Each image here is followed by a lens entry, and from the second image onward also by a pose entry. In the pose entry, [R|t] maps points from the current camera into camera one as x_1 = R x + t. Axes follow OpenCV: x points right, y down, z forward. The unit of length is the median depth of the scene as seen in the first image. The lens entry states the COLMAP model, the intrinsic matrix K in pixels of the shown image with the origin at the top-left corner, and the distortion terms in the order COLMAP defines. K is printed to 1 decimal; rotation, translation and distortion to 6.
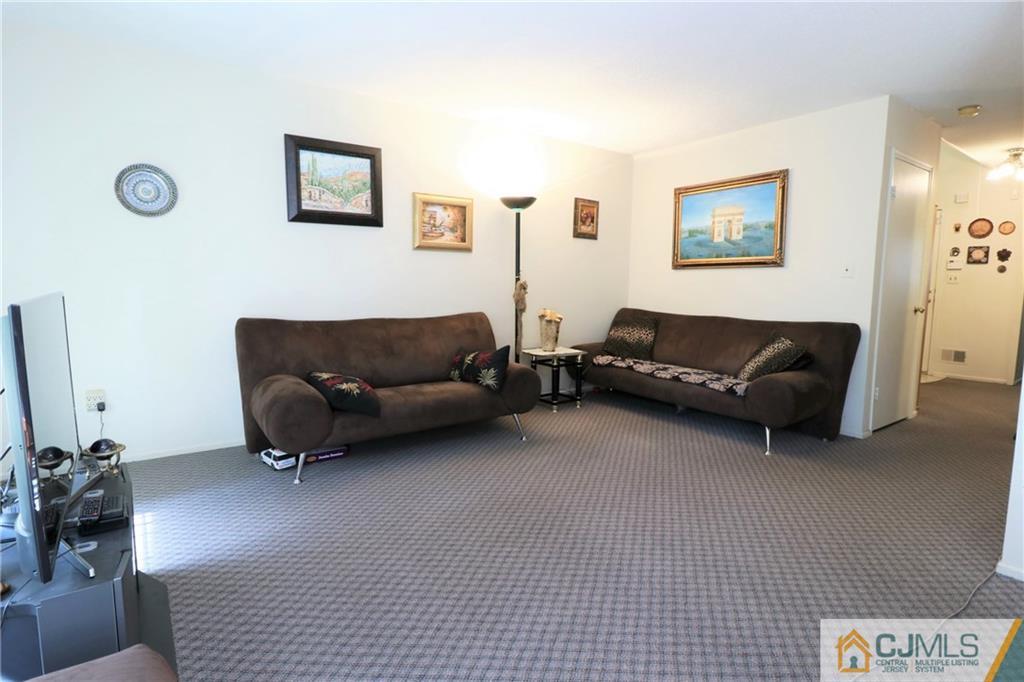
lens RADIAL K [[521.4, 0, 504.0], [0, 521.4, 334.6], [0, 0, 1]] dist [-0.004870, -0.005738]
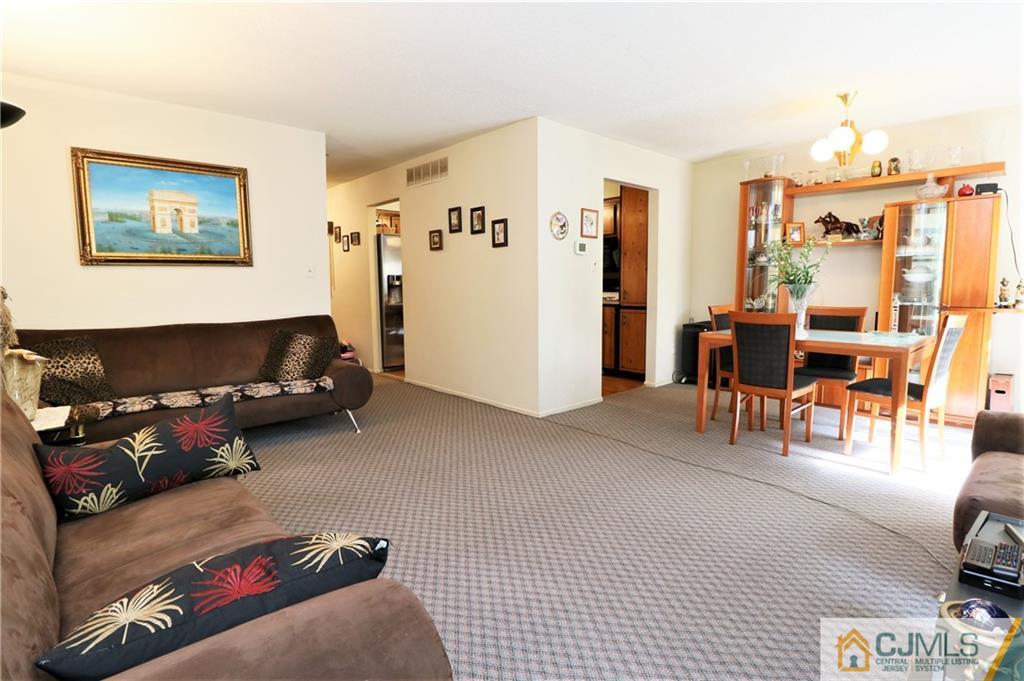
lens RADIAL K [[487.2, 0, 525.5], [0, 487.2, 336.8], [0, 0, 1]] dist [-0.008838, -0.009002]
pose [[-0.146131, -0.117565, 0.982255, -0.484661], [0.104555, 0.985517, 0.133510, -0.068620], [-0.983725, 0.122209, -0.131722, 0.637928]]
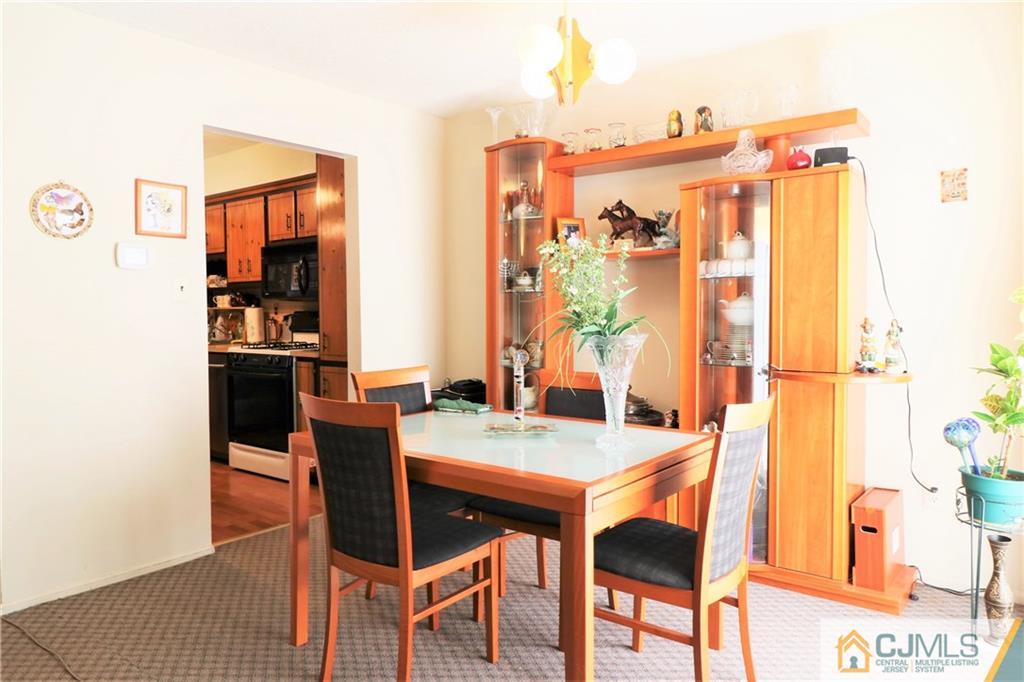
lens RADIAL K [[684.0, 0, 516.0], [0, 684.0, 339.9], [0, 0, 1]] dist [0.000179, 0.002022]
pose [[-0.306932, -0.052951, 0.950257, -0.288774], [0.096745, 0.991543, 0.086500, -0.038291], [-0.946802, 0.118482, -0.299213, 0.194673]]
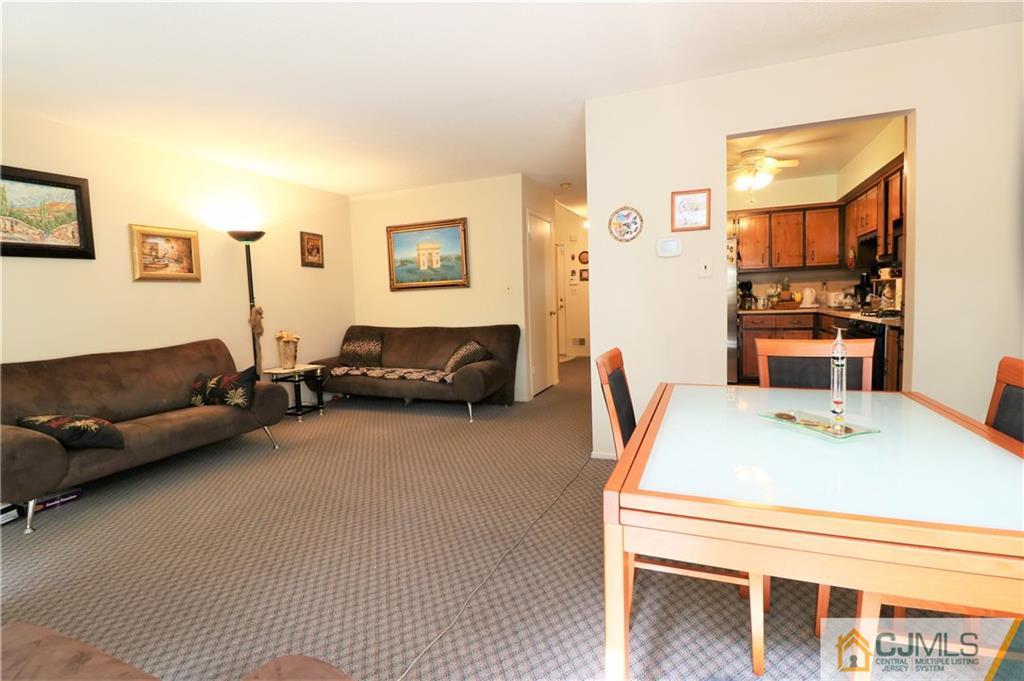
lens RADIAL K [[487.2, 0, 518.9], [0, 487.2, 332.2], [0, 0, 1]] dist [-0.008838, -0.009002]
pose [[0.838765, -0.077453, 0.538956, -0.061077], [0.097074, 0.995245, -0.008050, 0.010988], [-0.535770, 0.059071, 0.842295, -0.154886]]
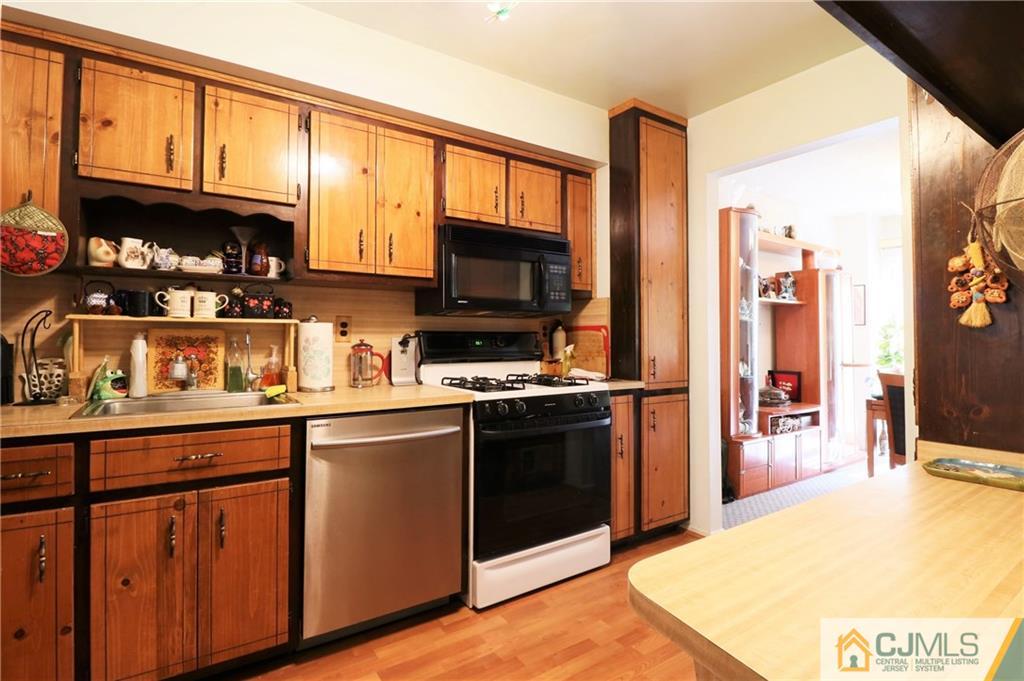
lens RADIAL K [[487.2, 0, 511.4], [0, 487.2, 332.9], [0, 0, 1]] dist [-0.008838, -0.009002]
pose [[-0.999455, -0.010017, 0.031466, 1.040927], [-0.007556, 0.996974, 0.077365, -0.066233], [-0.032146, 0.077085, -0.996506, 0.823538]]
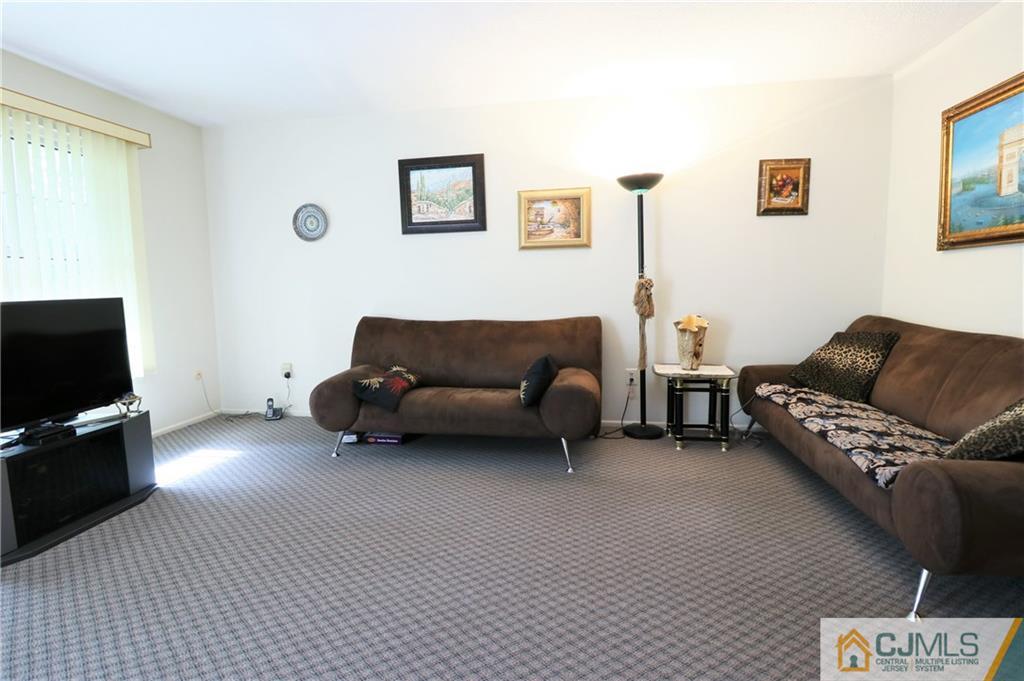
lens RADIAL K [[487.2, 0, 512.3], [0, 487.2, 344.1], [0, 0, 1]] dist [-0.008838, -0.009002]
pose [[0.705797, 0.062175, -0.705680, 0.459796], [-0.047755, 0.998051, 0.040171, -0.024804], [0.706803, 0.005347, 0.707391, 0.344651]]
